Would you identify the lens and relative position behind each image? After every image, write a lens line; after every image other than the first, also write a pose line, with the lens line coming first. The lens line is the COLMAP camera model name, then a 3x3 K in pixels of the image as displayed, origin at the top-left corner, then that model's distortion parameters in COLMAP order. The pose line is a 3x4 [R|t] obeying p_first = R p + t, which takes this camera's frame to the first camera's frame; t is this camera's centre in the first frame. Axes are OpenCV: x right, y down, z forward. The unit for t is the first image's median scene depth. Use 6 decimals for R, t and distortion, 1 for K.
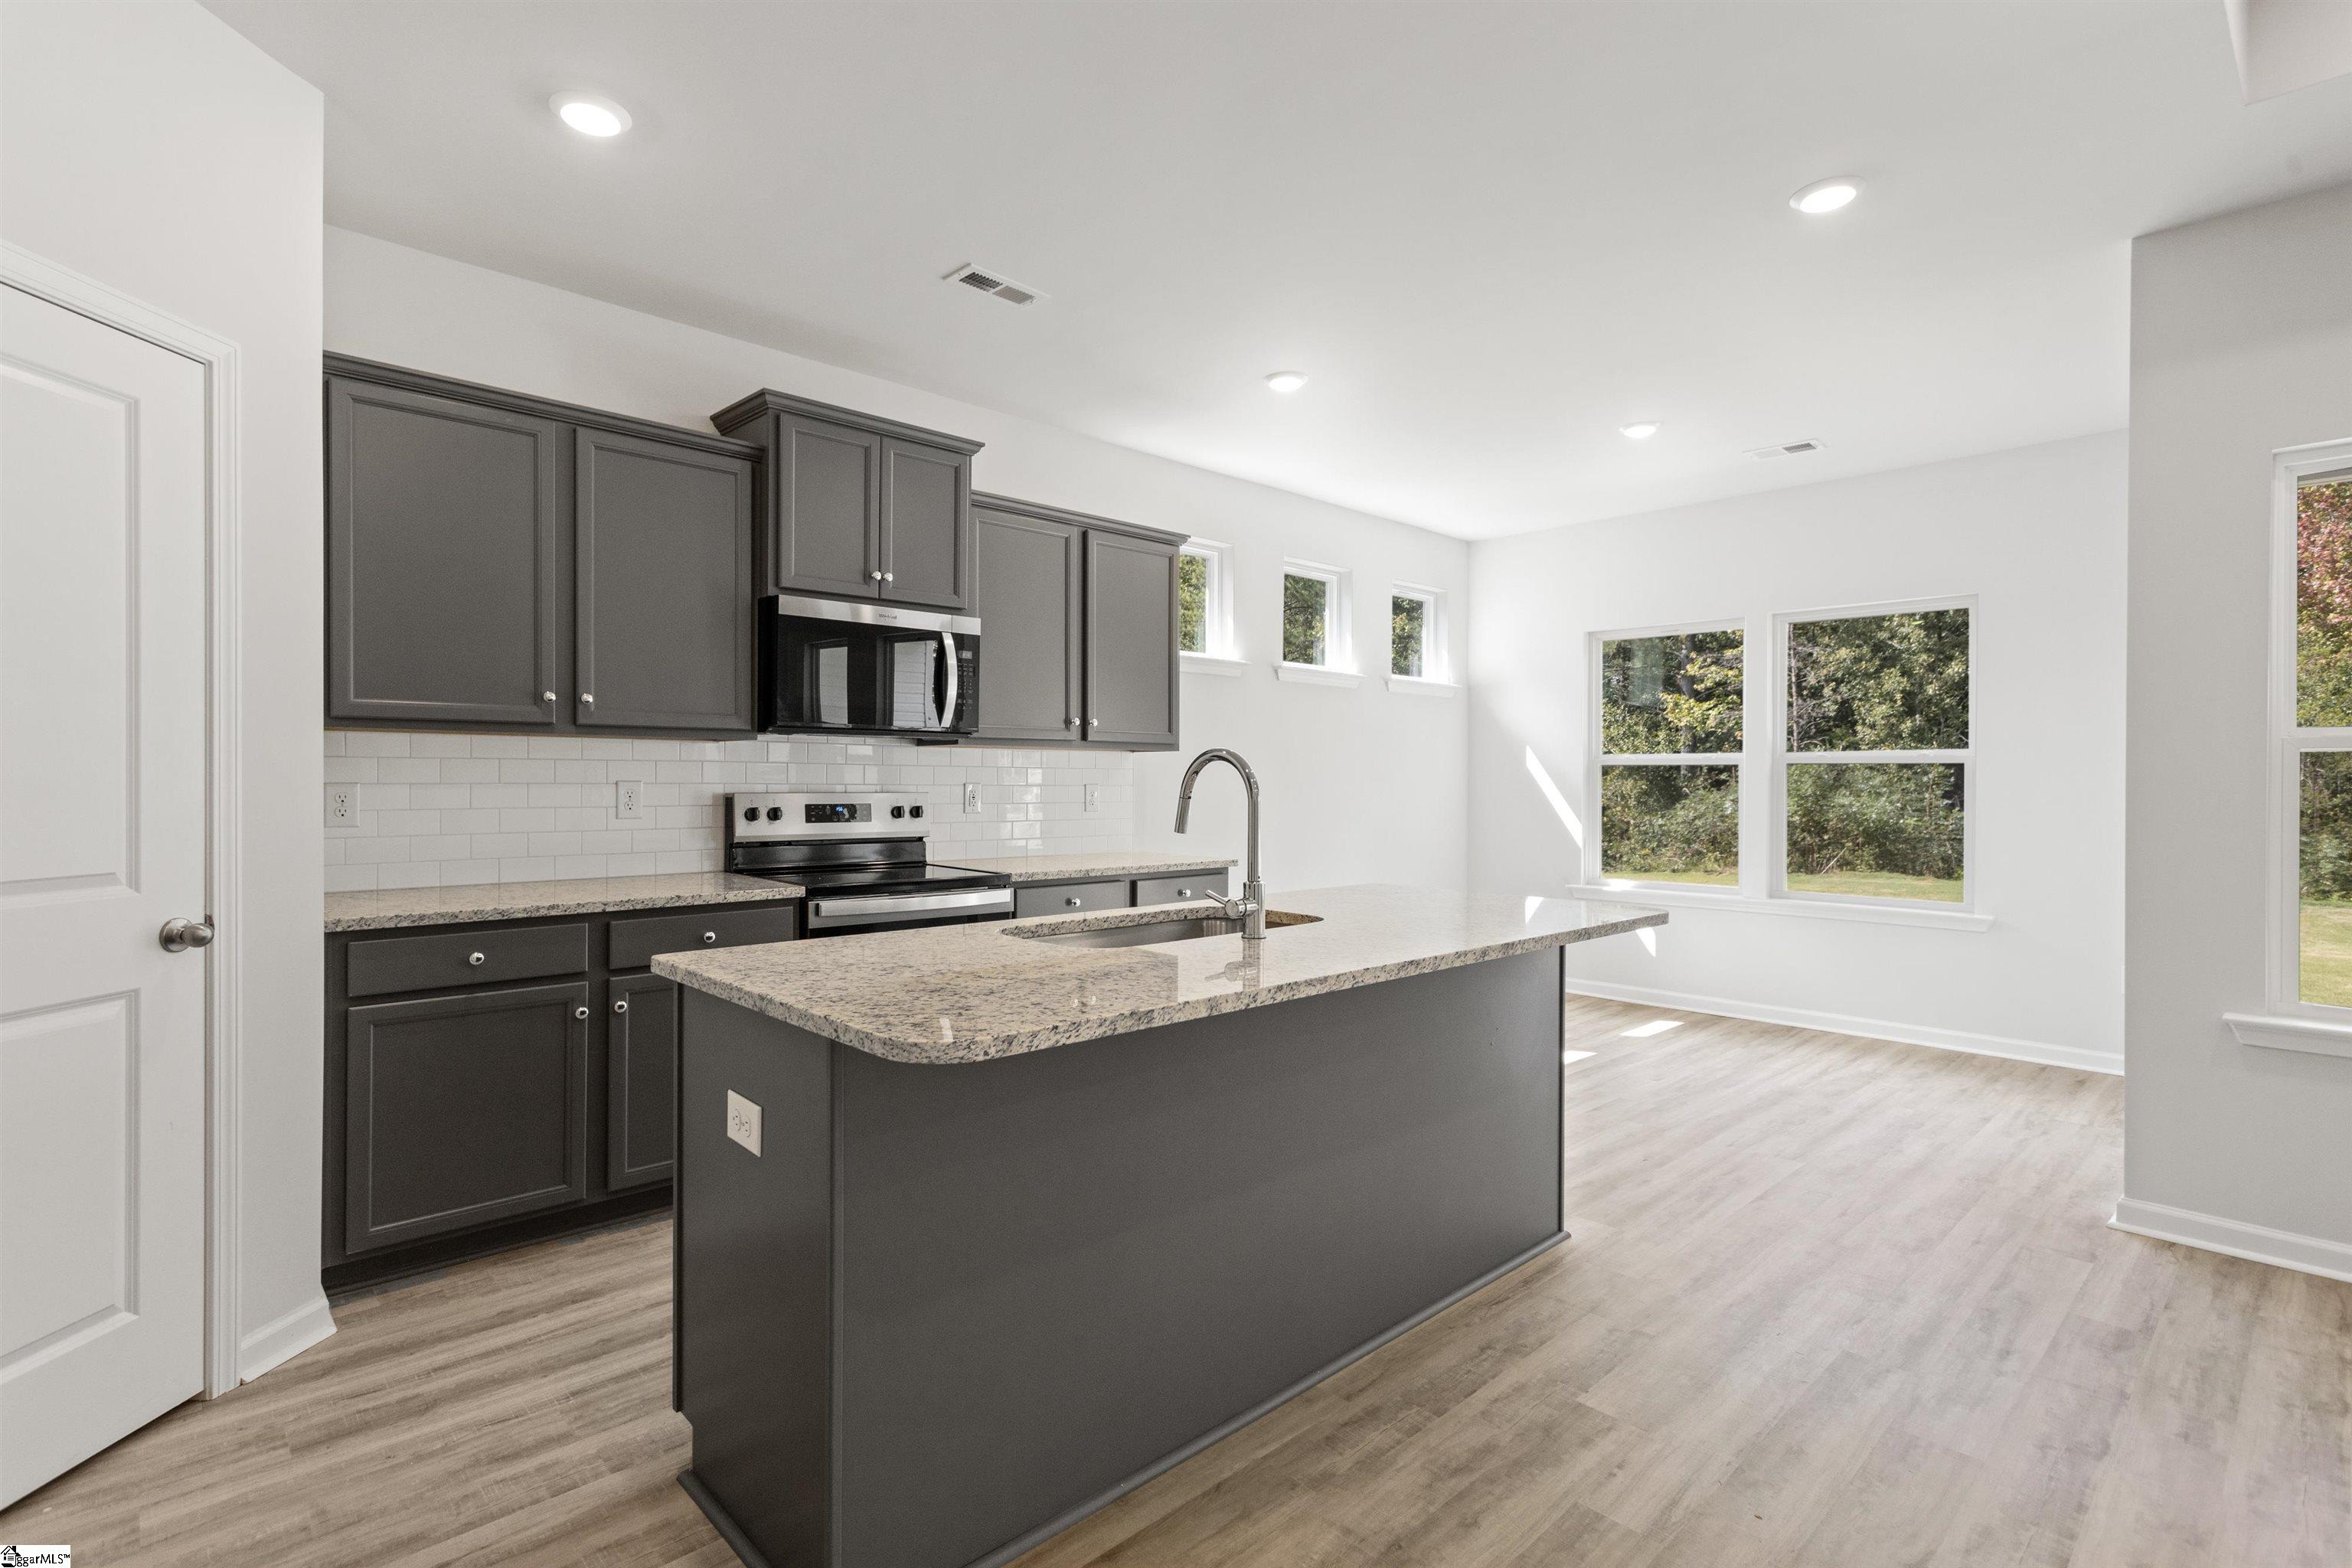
lens RADIAL K [[1122.5, 0, 1159.8], [0, 1122.5, 785.4], [0, 0, 1]] dist [0.006748, 0.000460]
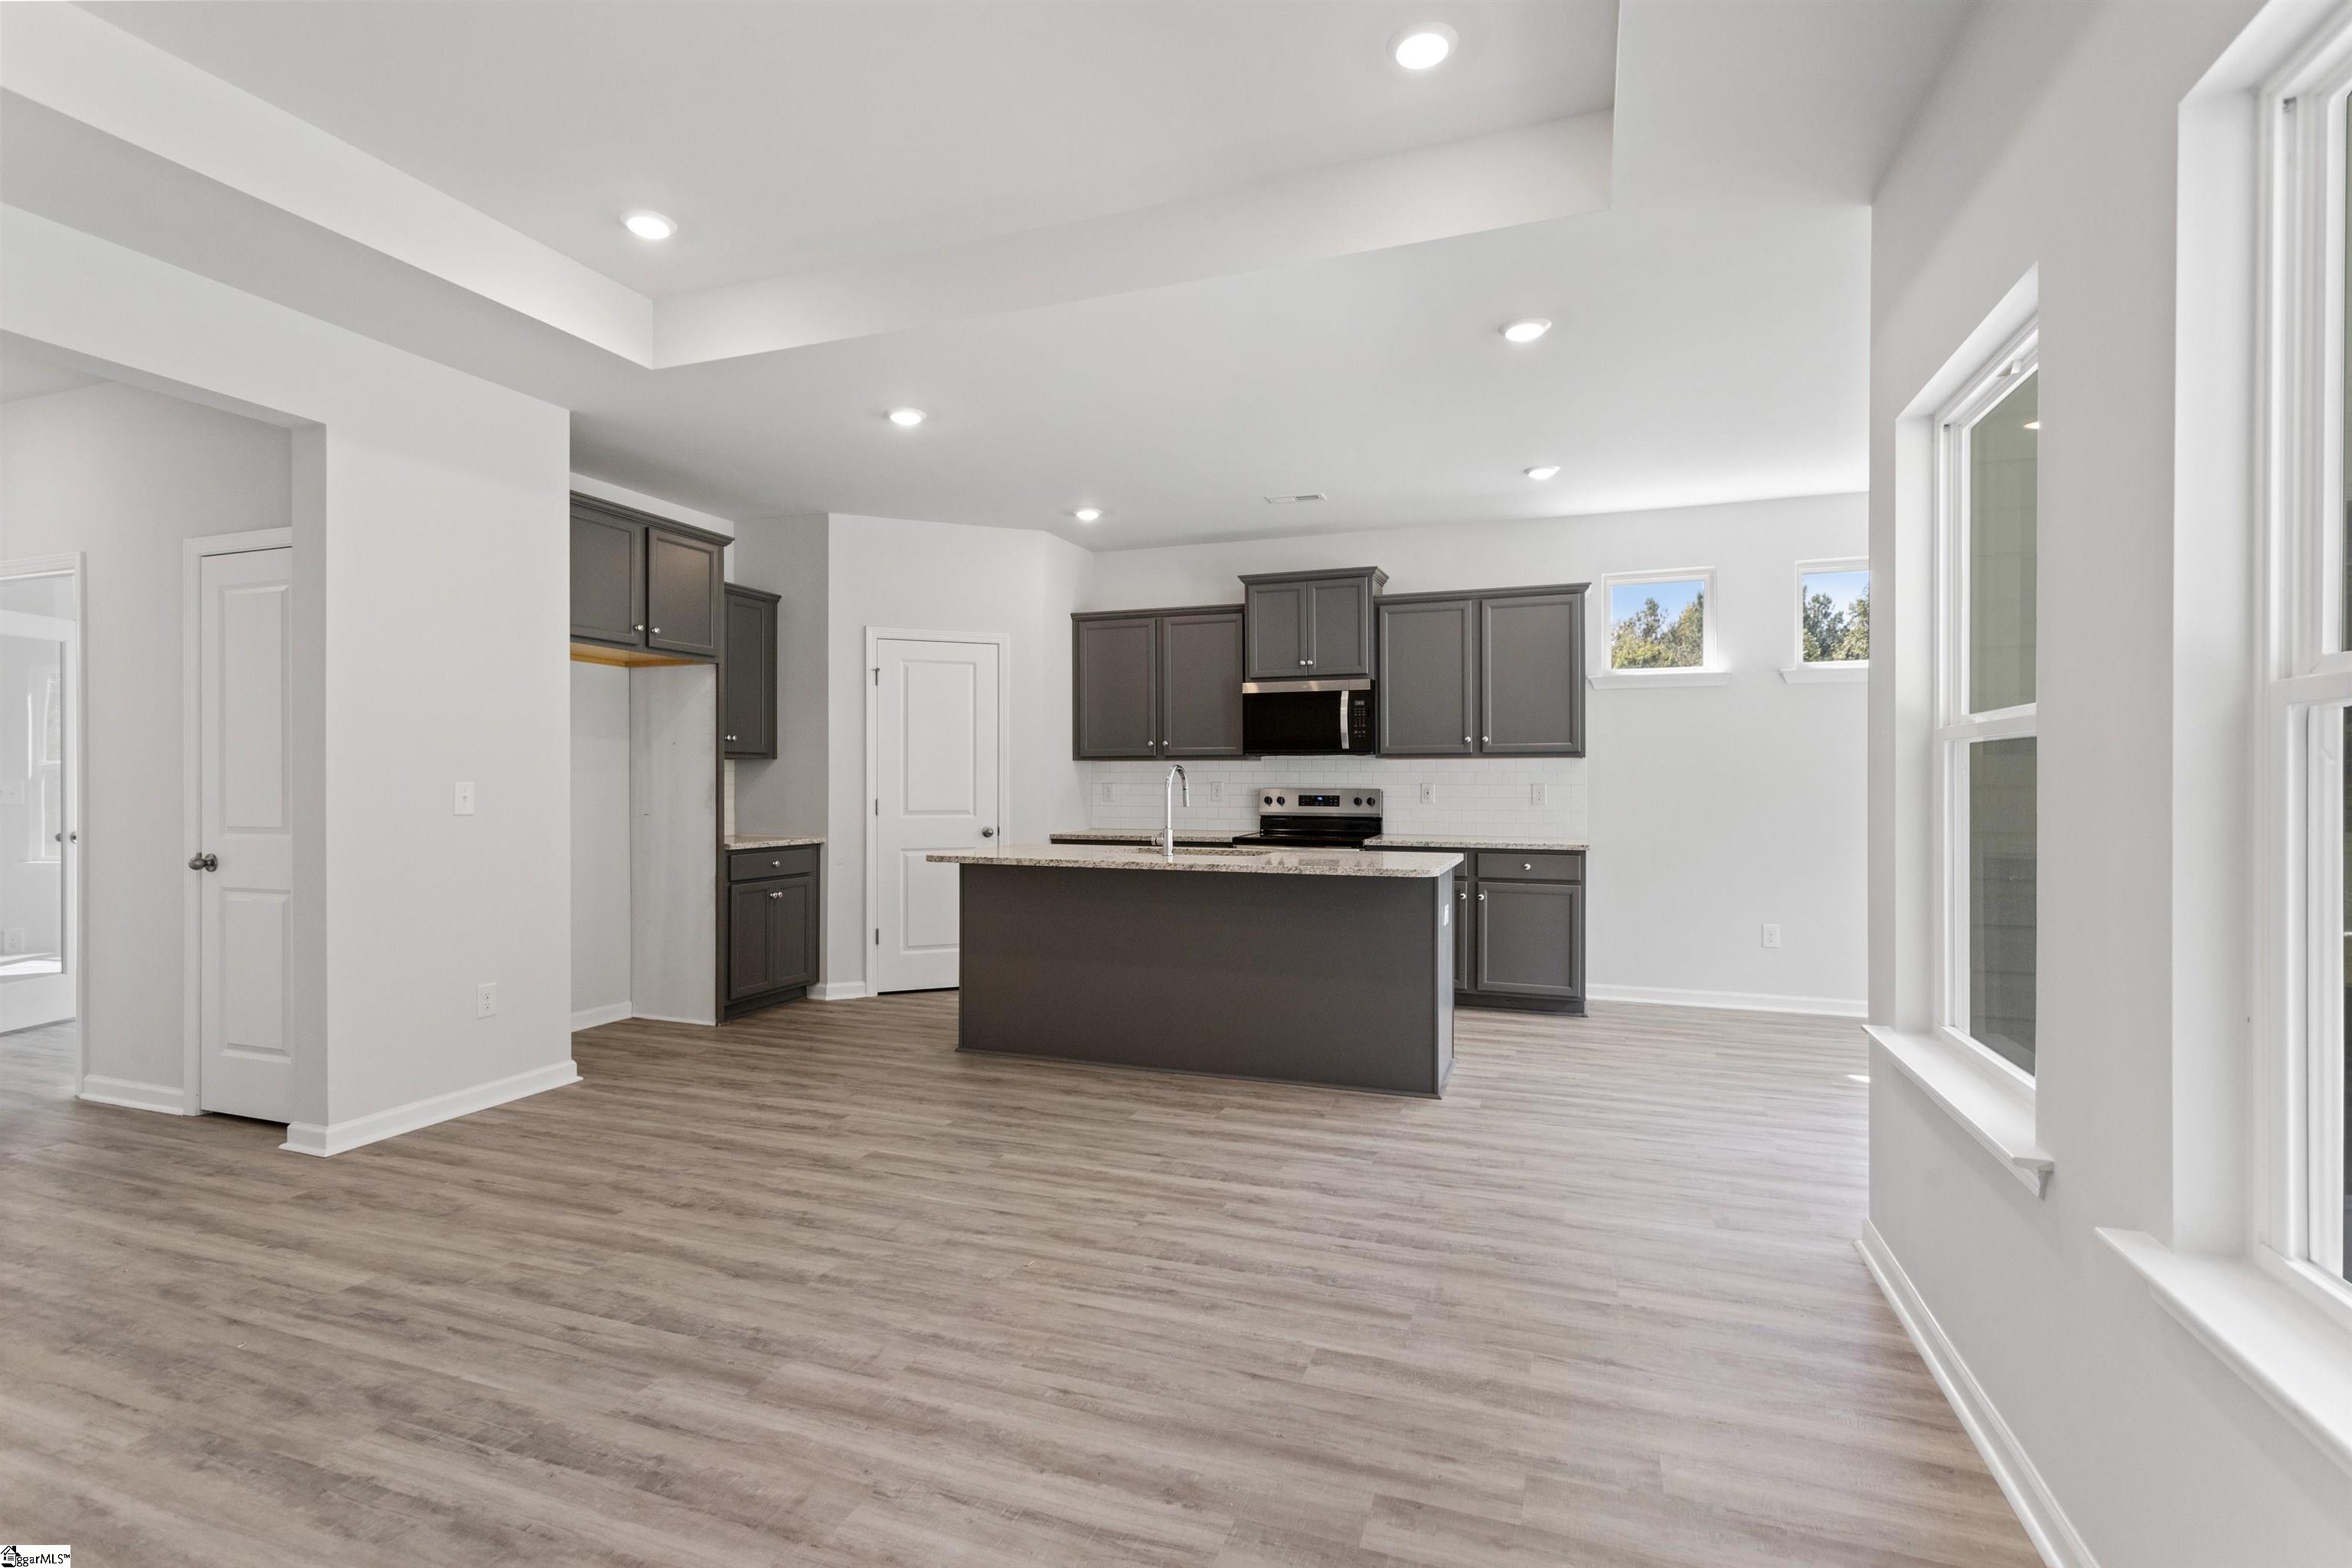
lens RADIAL K [[1122.5, 0, 1152.6], [0, 1122.5, 782.2], [0, 0, 1]] dist [0.006748, 0.000460]
pose [[0.435519, -0.002360, -0.900176, 1.021616], [-0.002438, 0.999990, -0.003801, 0.003442], [0.900176, 0.003850, 0.435509, 0.032533]]
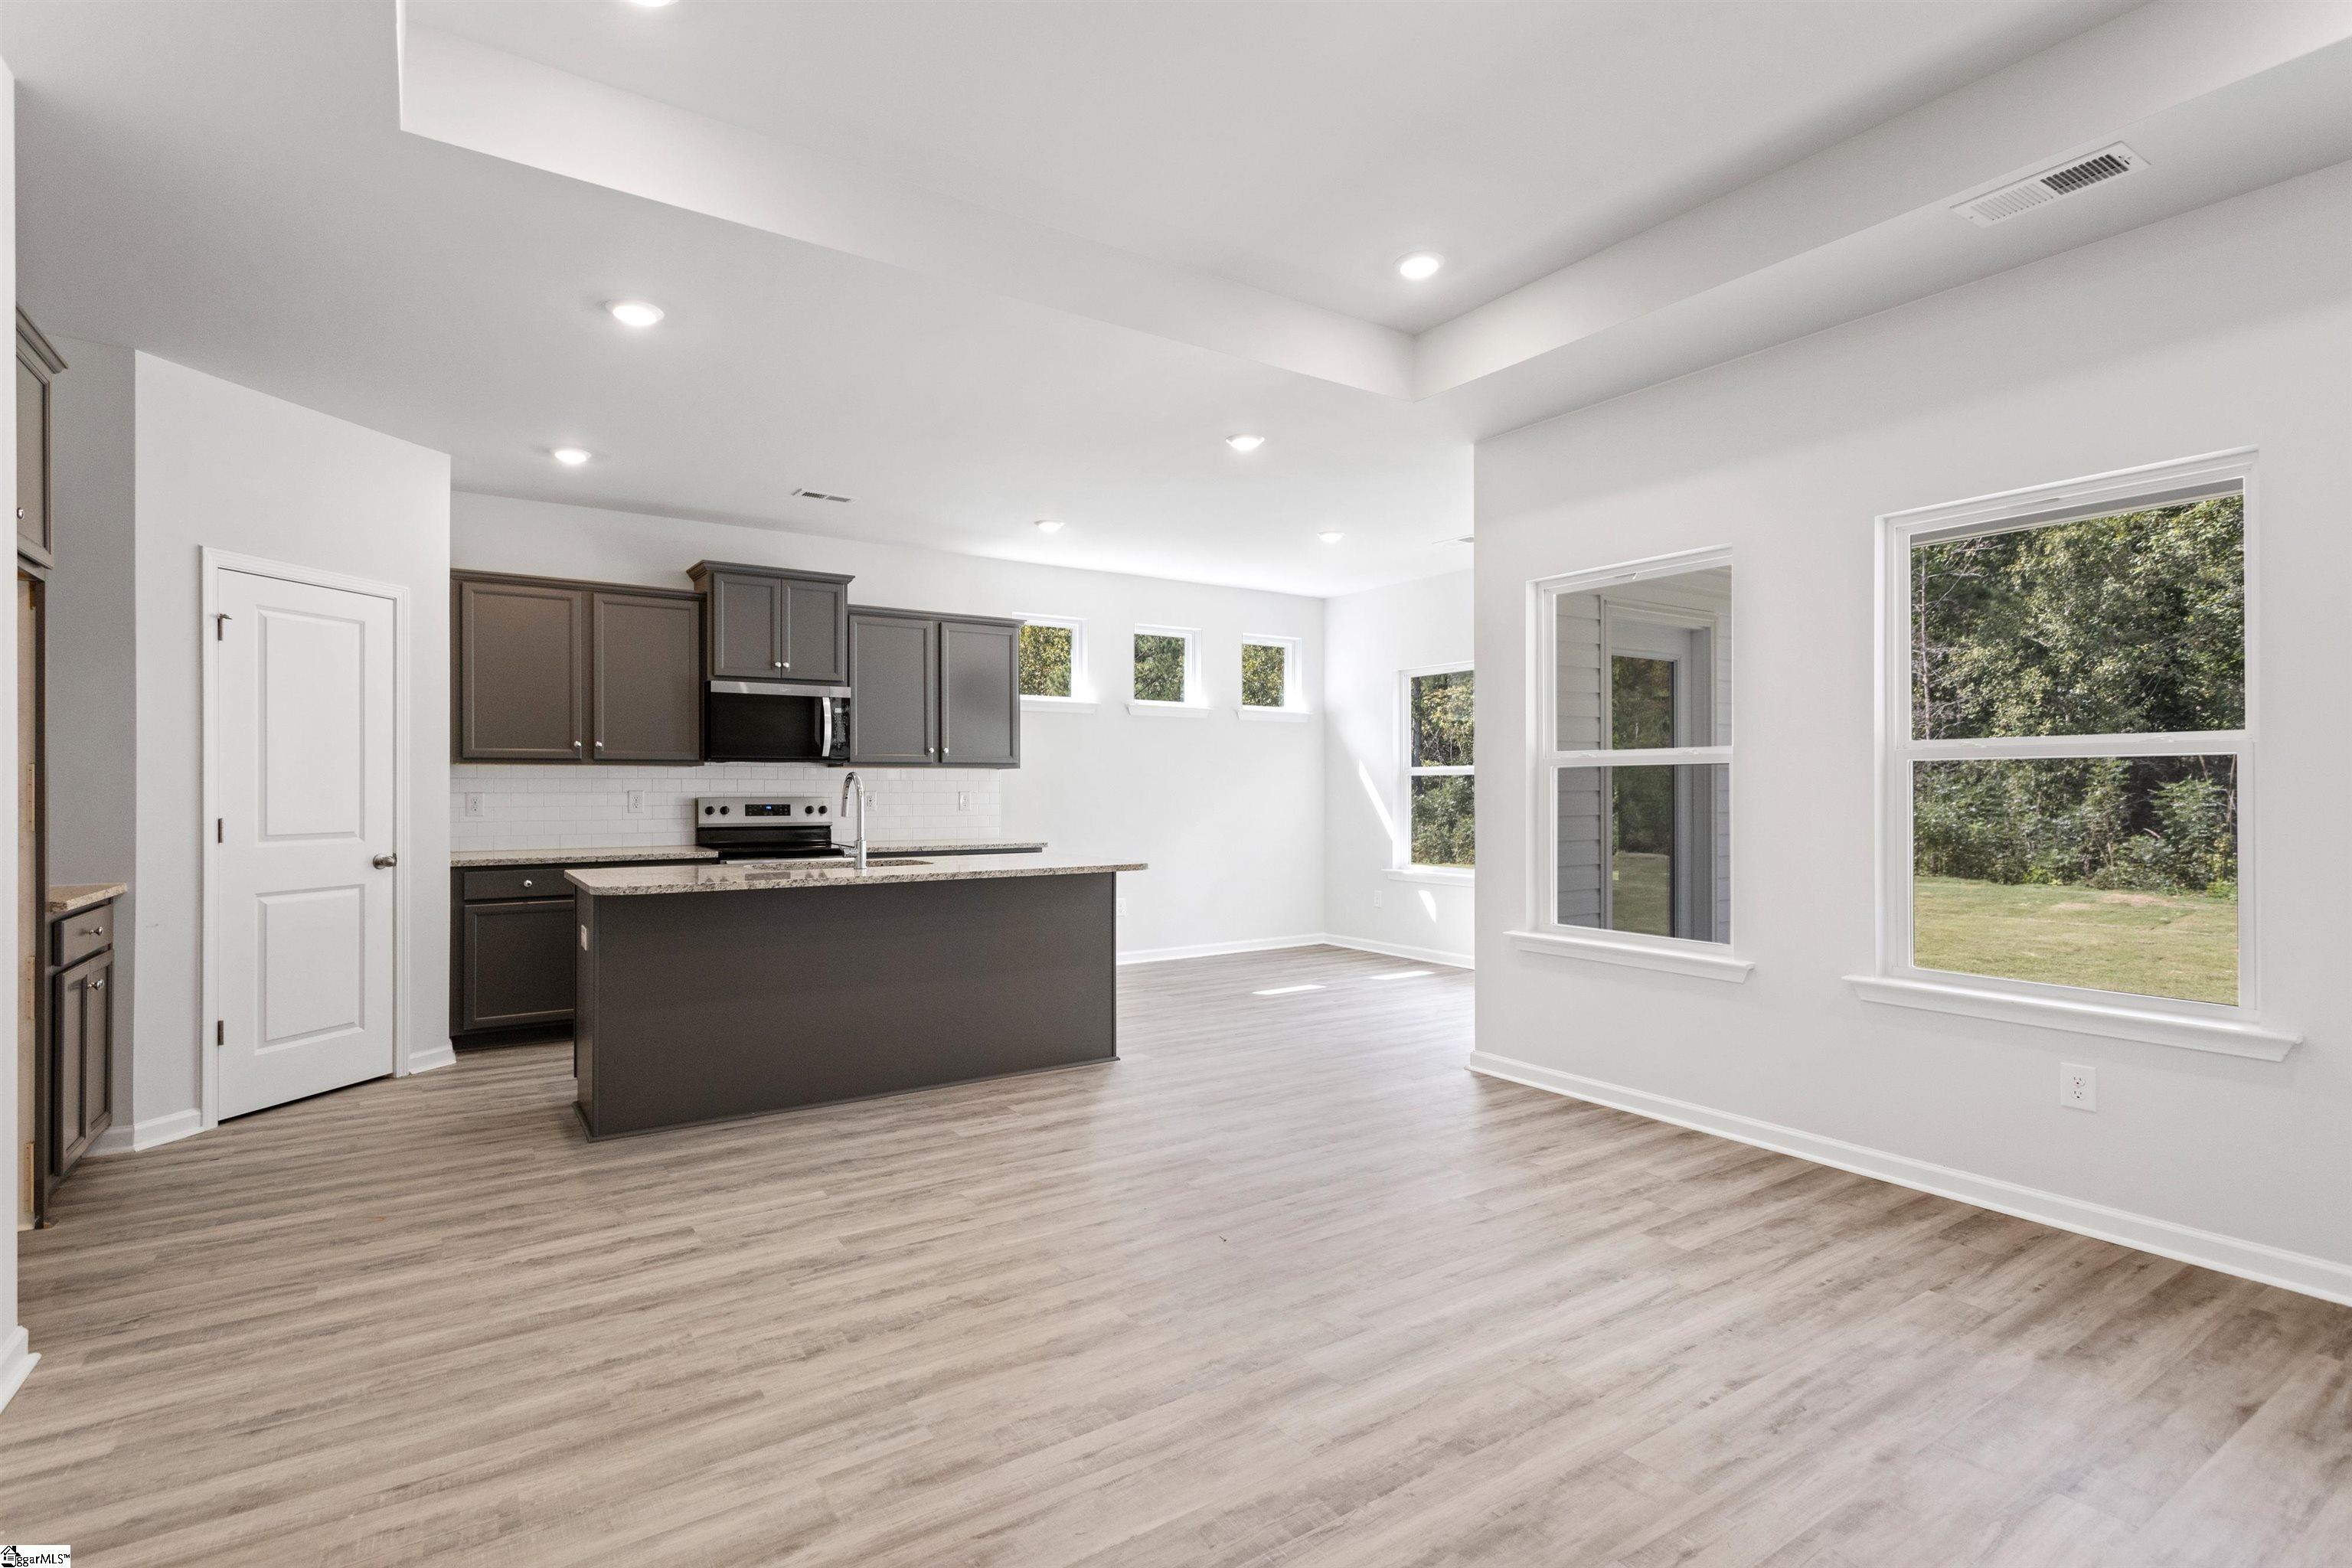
lens RADIAL K [[1122.5, 0, 1162.4], [0, 1122.5, 788.1], [0, 0, 1]] dist [0.006748, 0.000460]
pose [[0.985757, -0.004861, -0.168108, 0.487892], [0.004060, 0.999979, -0.005109, 0.003466], [0.168129, 0.004354, 0.985755, -0.441859]]
